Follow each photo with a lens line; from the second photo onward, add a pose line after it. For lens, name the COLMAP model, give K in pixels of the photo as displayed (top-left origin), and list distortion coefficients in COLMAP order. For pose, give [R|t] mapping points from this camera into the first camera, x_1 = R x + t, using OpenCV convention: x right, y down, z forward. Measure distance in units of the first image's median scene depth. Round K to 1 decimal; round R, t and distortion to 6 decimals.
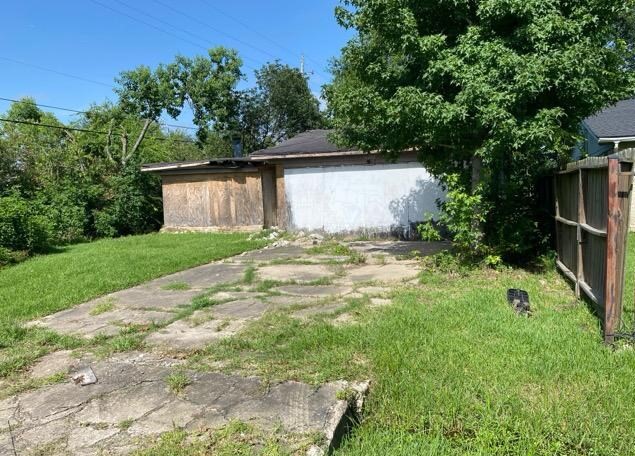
lens RADIAL K [[496.7, 0, 322.8], [0, 496.7, 231.7], [0, 0, 1]] dist [0.058776, -0.059271]
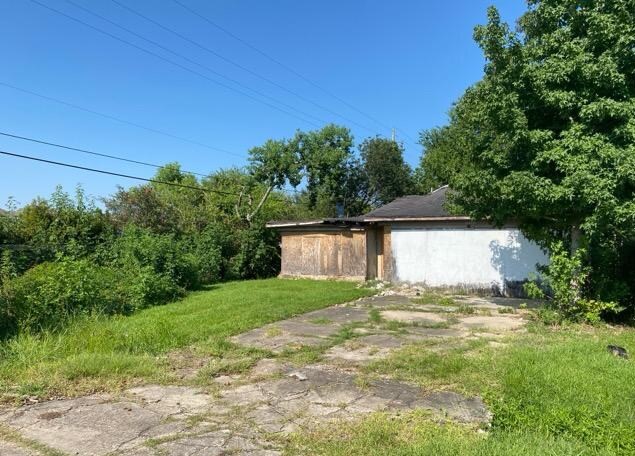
lens RADIAL K [[464.7, 0, 314.3], [0, 464.7, 233.8], [0, 0, 1]] dist [0.015376, -0.017382]
pose [[0.984099, 0.036507, -0.173826, -0.072109], [-0.054999, 0.993182, -0.102782, 0.007350], [0.168888, 0.110708, 0.979398, -0.118216]]
